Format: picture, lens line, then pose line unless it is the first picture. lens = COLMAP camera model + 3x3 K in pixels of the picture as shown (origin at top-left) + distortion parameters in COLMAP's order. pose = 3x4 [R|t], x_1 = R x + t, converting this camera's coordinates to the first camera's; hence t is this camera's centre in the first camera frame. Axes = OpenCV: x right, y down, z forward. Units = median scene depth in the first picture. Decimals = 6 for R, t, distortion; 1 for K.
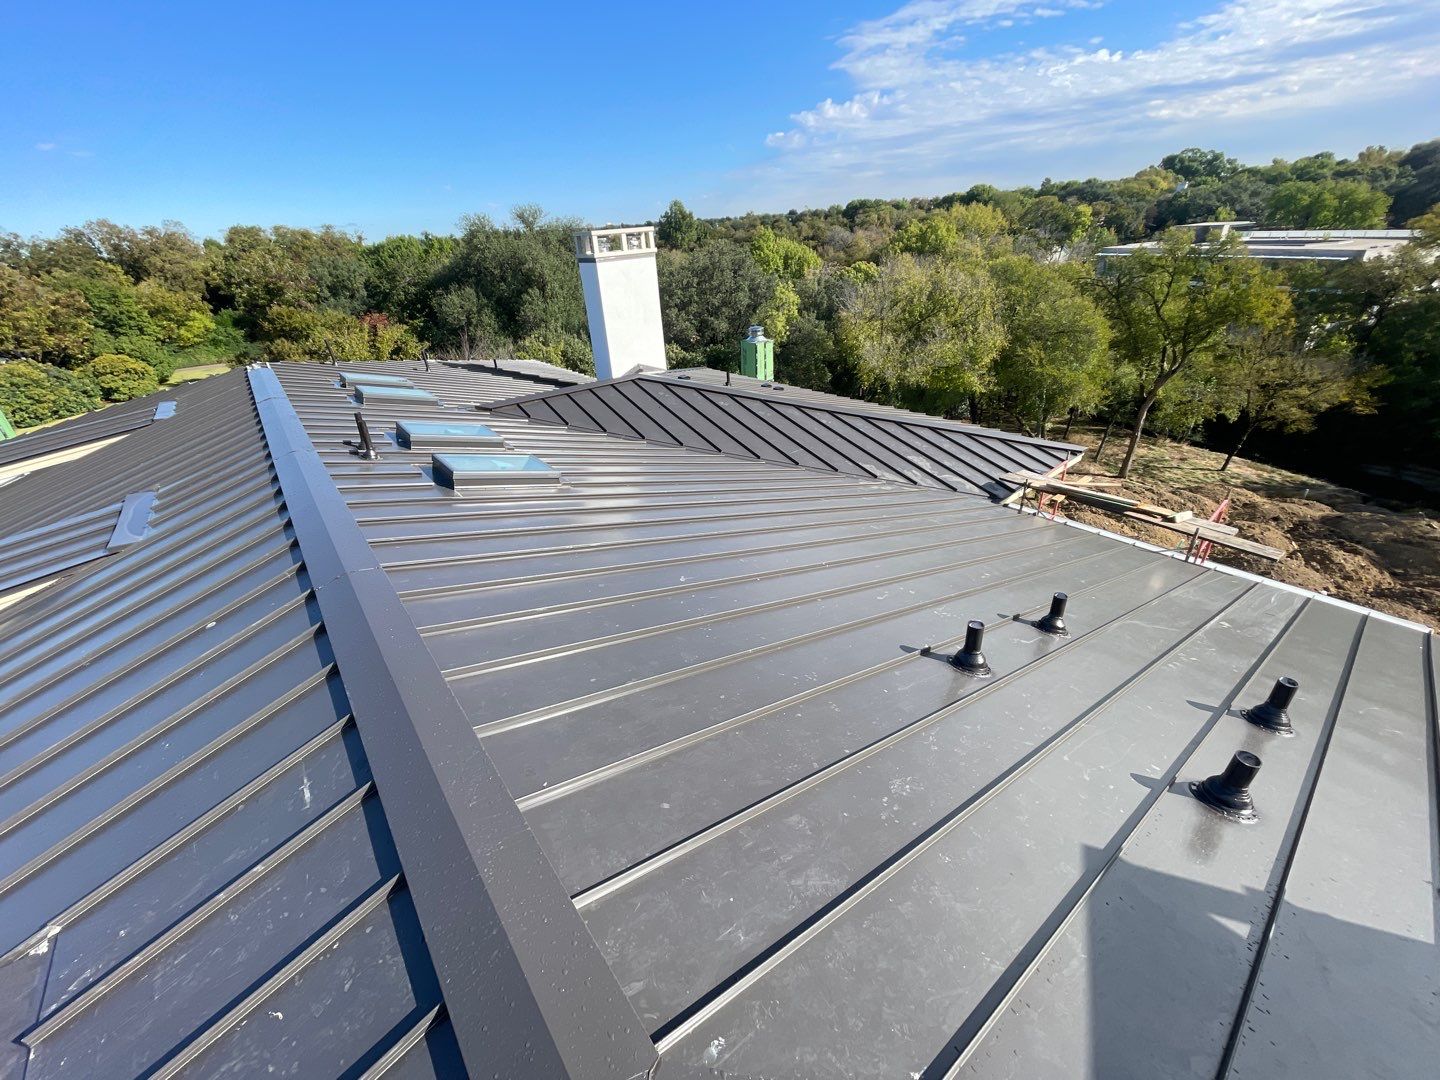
lens RADIAL K [[578.3, 0, 720.6], [0, 578.3, 537.5], [0, 0, 1]] dist [-0.000703, -0.000707]
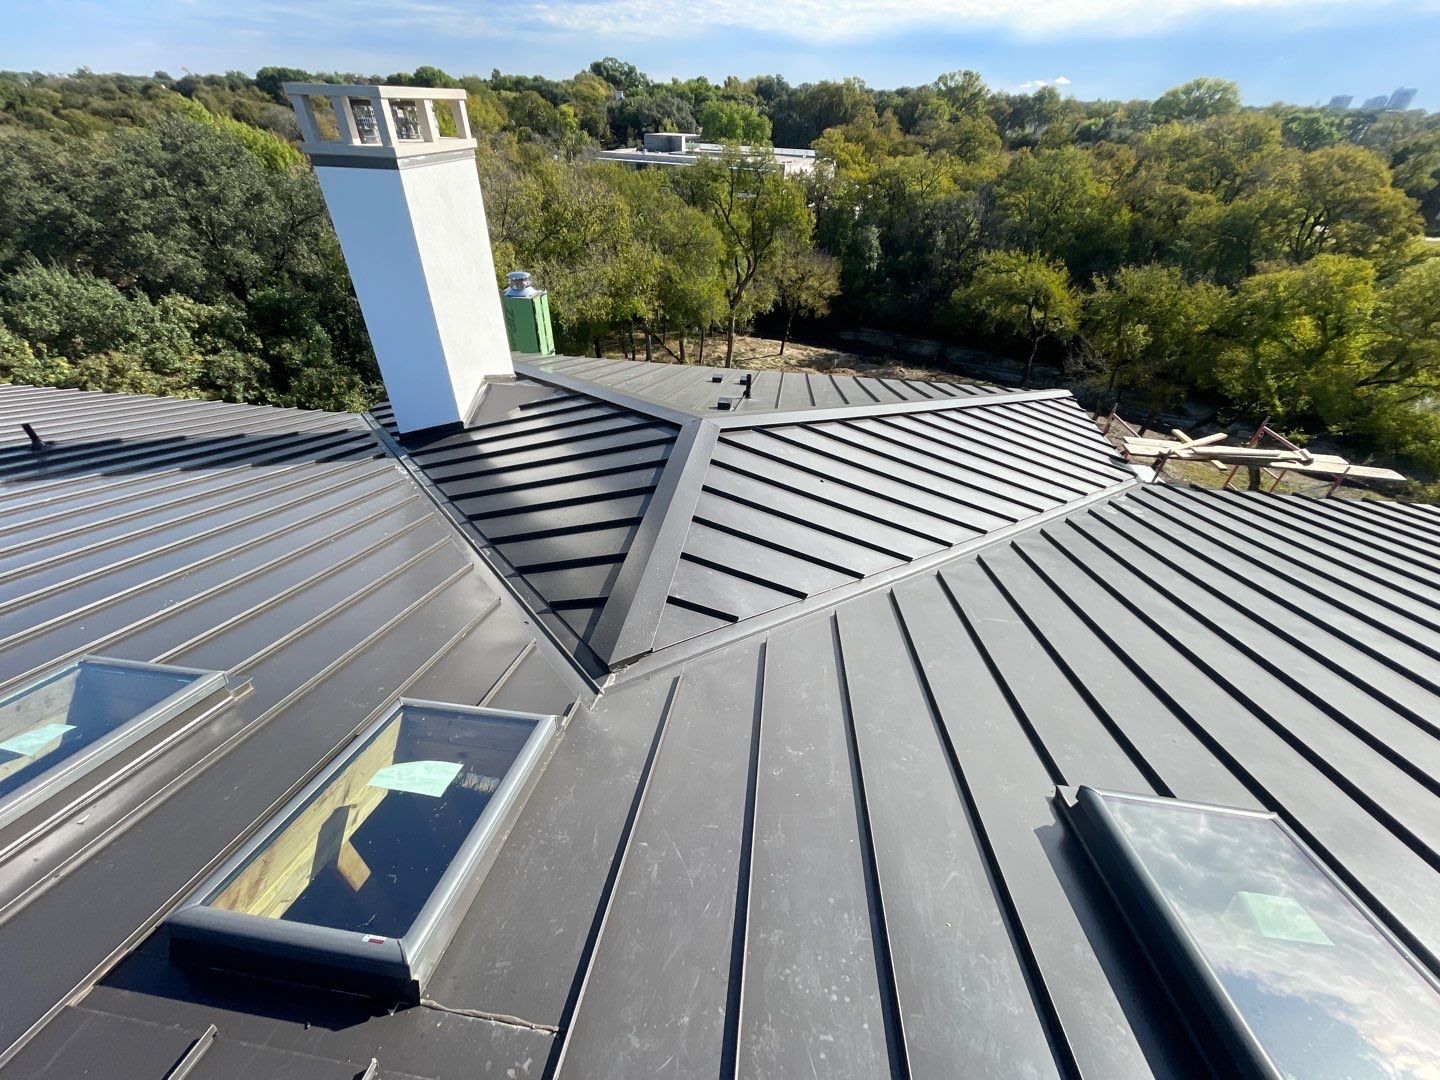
lens RADIAL K [[603.1, 0, 721.2], [0, 603.1, 513.6], [0, 0, 1]] dist [-0.004147, -0.000637]
pose [[0.703388, -0.326966, 0.631141, -0.114925], [0.269651, 0.944293, 0.188679, -0.072658], [-0.657673, 0.037473, 0.752371, 0.148250]]
